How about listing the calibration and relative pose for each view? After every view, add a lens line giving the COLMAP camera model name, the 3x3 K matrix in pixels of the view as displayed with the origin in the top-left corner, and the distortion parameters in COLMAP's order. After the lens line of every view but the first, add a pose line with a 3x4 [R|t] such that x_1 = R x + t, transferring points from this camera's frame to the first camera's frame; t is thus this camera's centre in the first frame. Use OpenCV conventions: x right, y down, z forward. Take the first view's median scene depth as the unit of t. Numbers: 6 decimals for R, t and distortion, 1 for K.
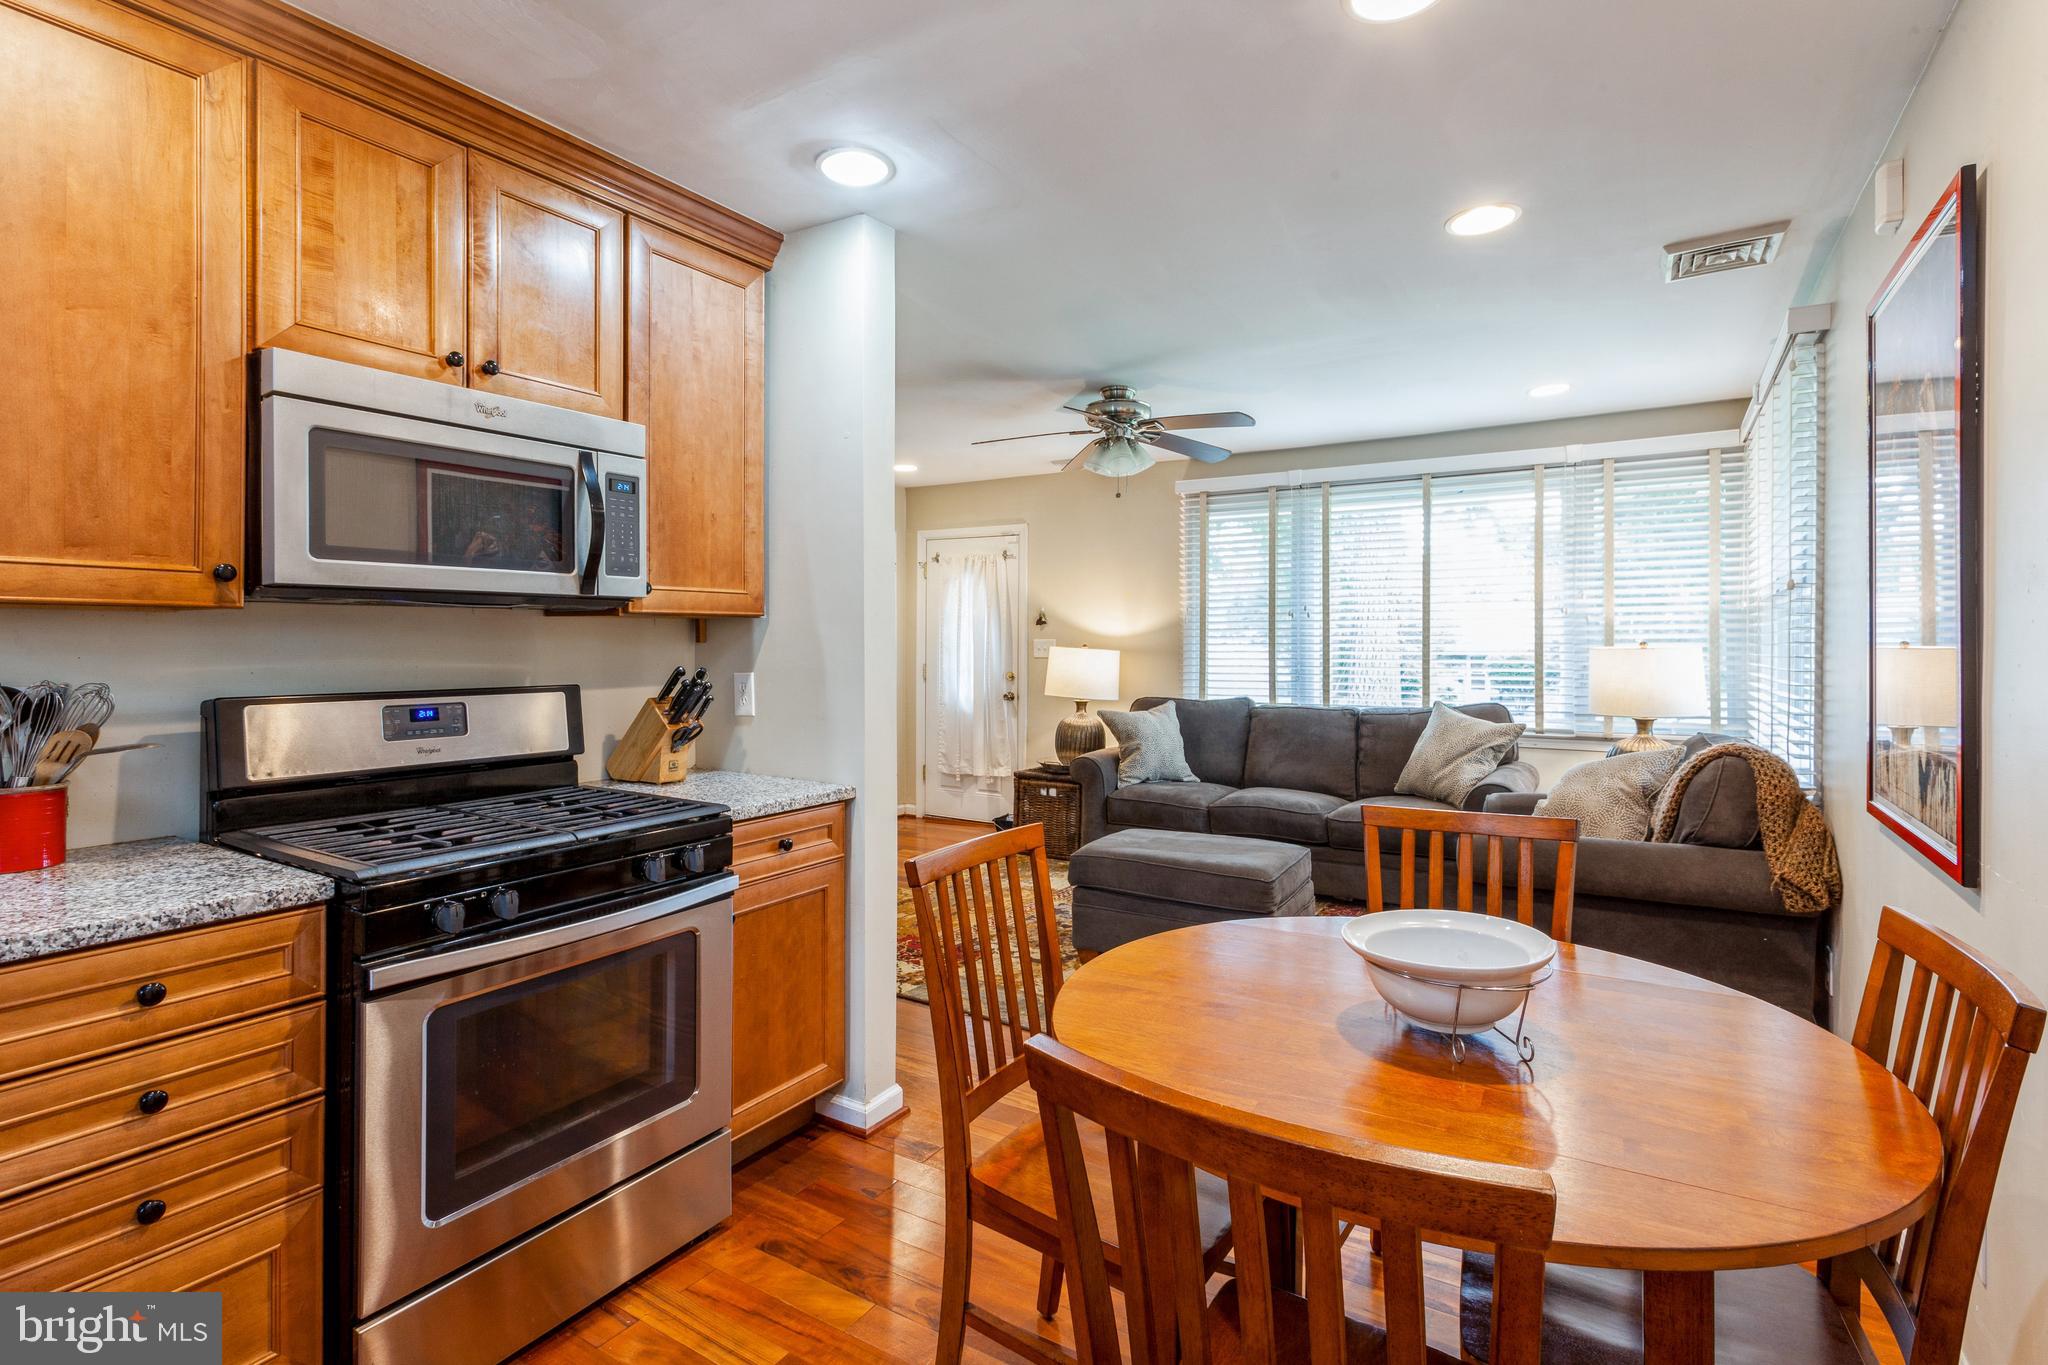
lens RADIAL K [[986.8, 0, 1018.1], [0, 986.8, 647.1], [0, 0, 1]] dist [0.001367, 0.000692]
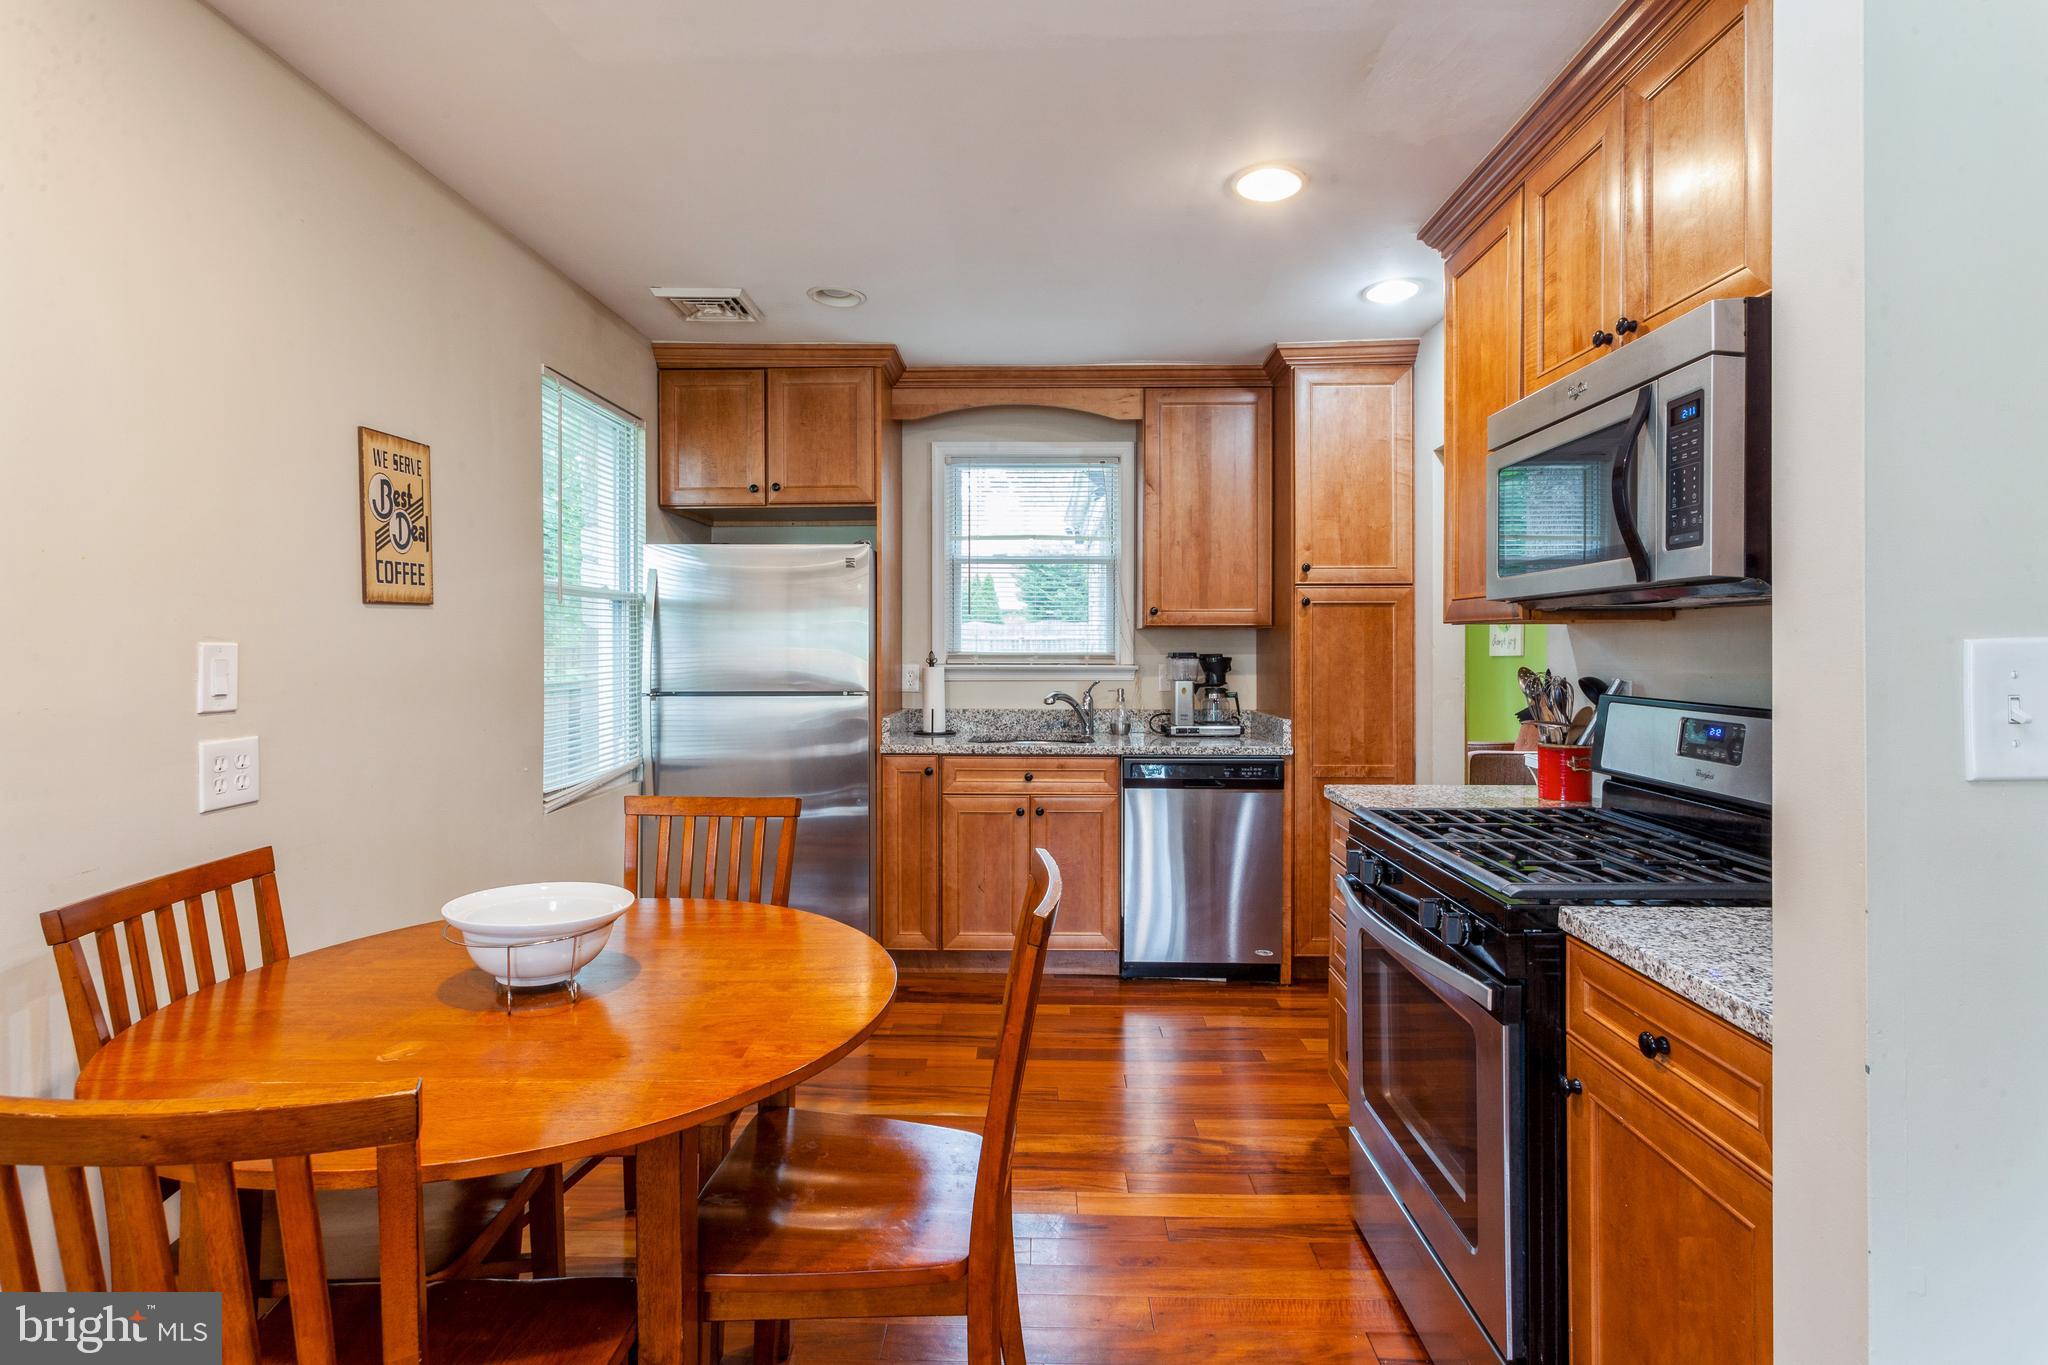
lens RADIAL K [[986.8, 0, 1029.6], [0, 986.8, 649.7], [0, 0, 1]] dist [0.001367, 0.000692]
pose [[-0.853512, 0.000698, -0.521073, 0.134762], [-0.004448, 0.999953, 0.008625, -0.002986], [0.521054, 0.009680, -0.853469, 0.559573]]
